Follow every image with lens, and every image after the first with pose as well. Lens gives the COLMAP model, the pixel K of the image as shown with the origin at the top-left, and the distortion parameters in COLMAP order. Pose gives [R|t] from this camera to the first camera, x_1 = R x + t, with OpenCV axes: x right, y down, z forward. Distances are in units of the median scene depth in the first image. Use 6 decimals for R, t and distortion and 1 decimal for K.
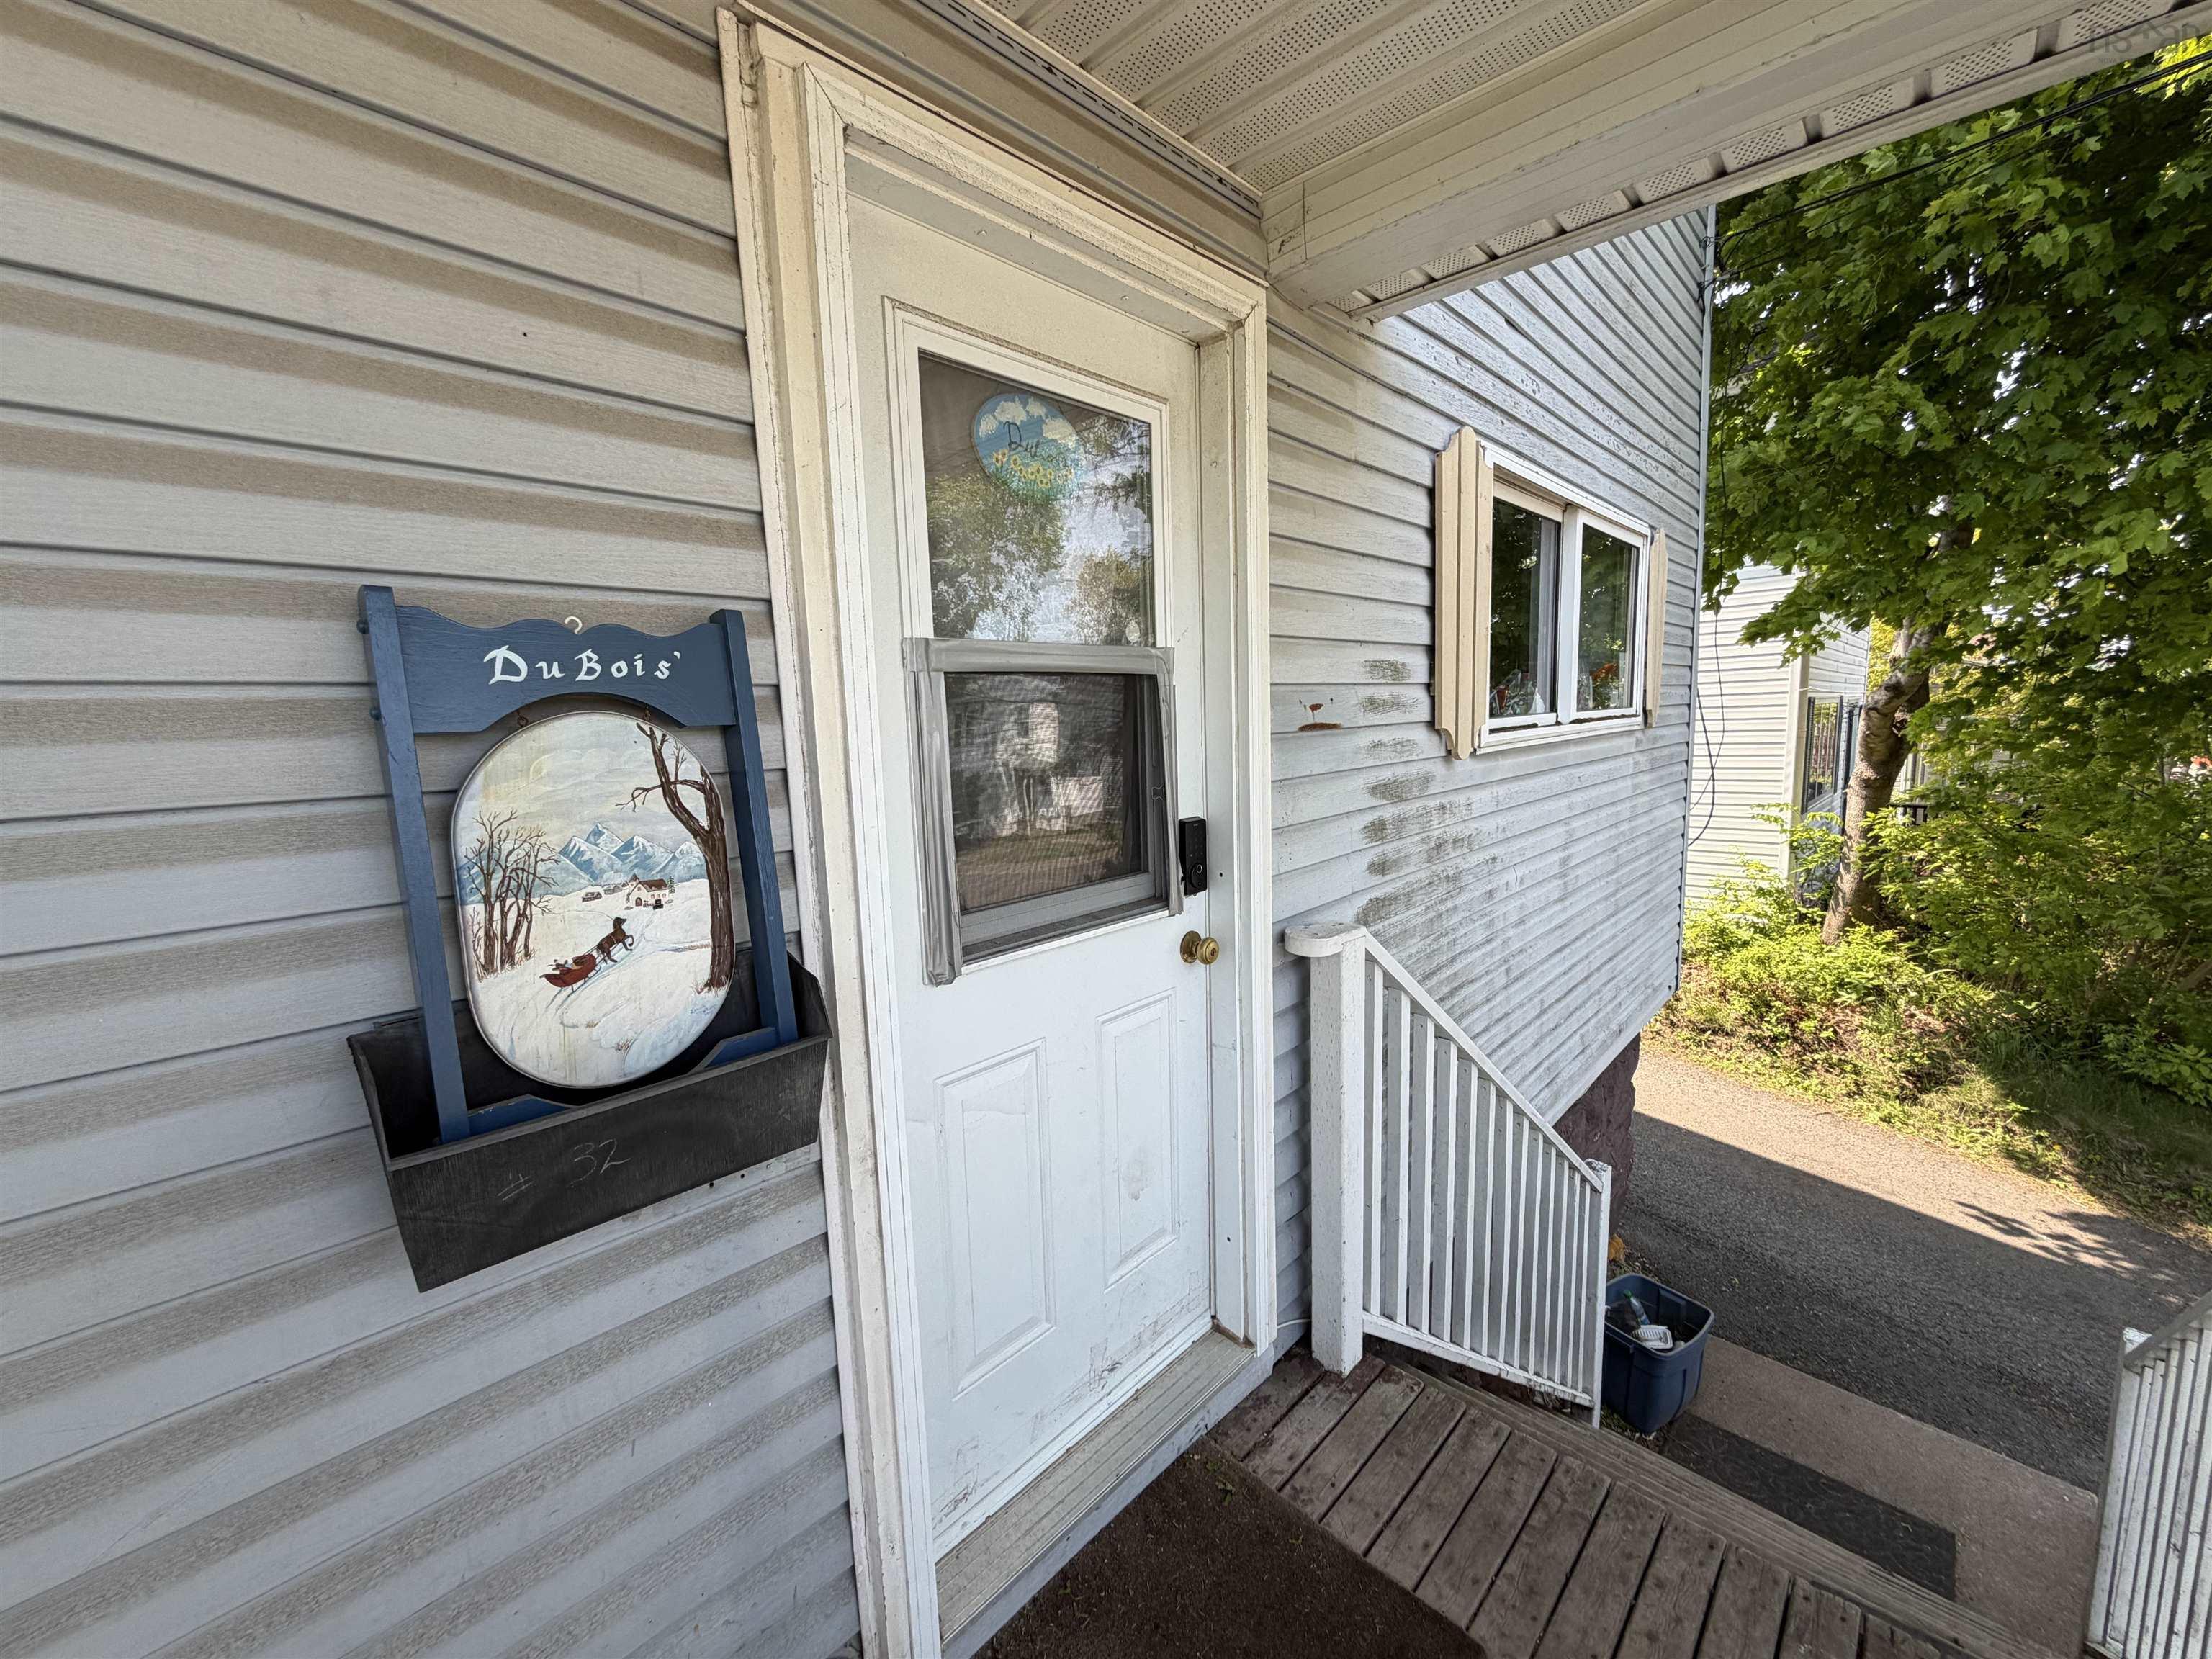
lens RADIAL K [[884.0, 0, 1101.7], [0, 884.0, 833.0], [0, 0, 1]] dist [-0.002002, -0.000022]
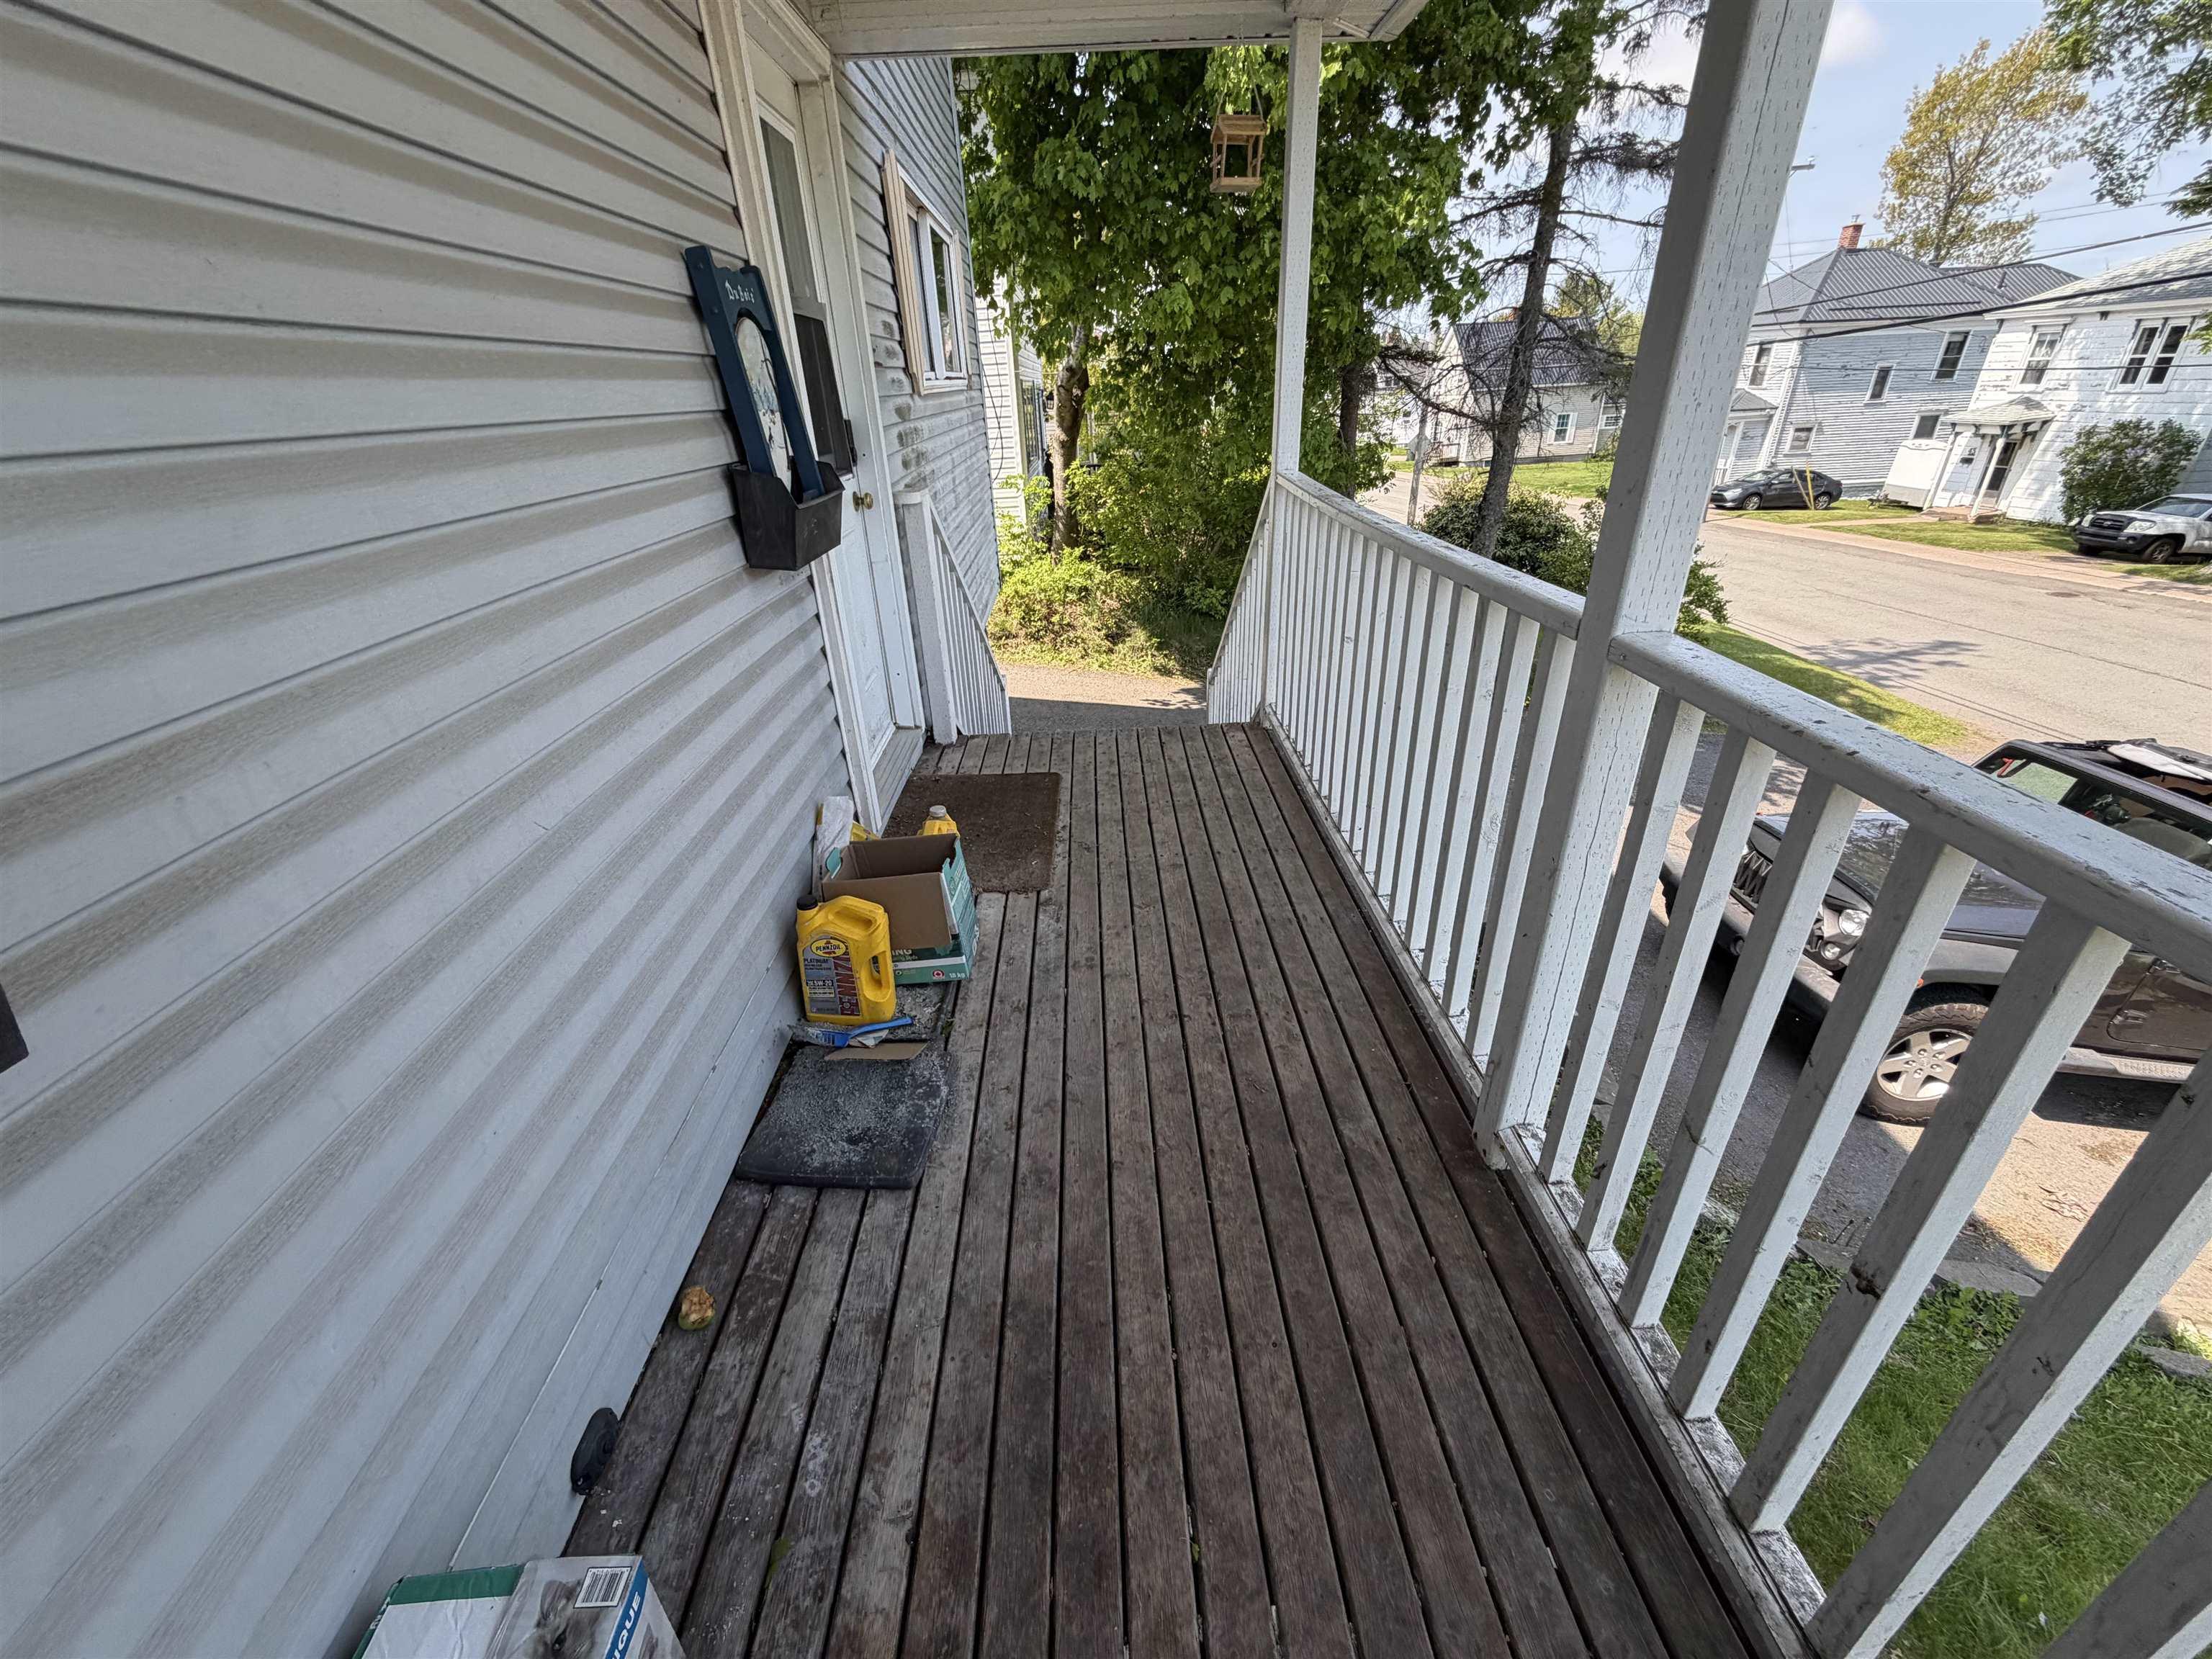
lens RADIAL K [[884.0, 0, 1102.9], [0, 884.0, 832.1], [0, 0, 1]] dist [-0.002002, -0.000022]
pose [[0.704600, -0.317212, 0.634757, -0.246671], [0.109981, 0.932529, 0.343938, 0.055038], [-0.701030, -0.172527, 0.691947, -0.185206]]
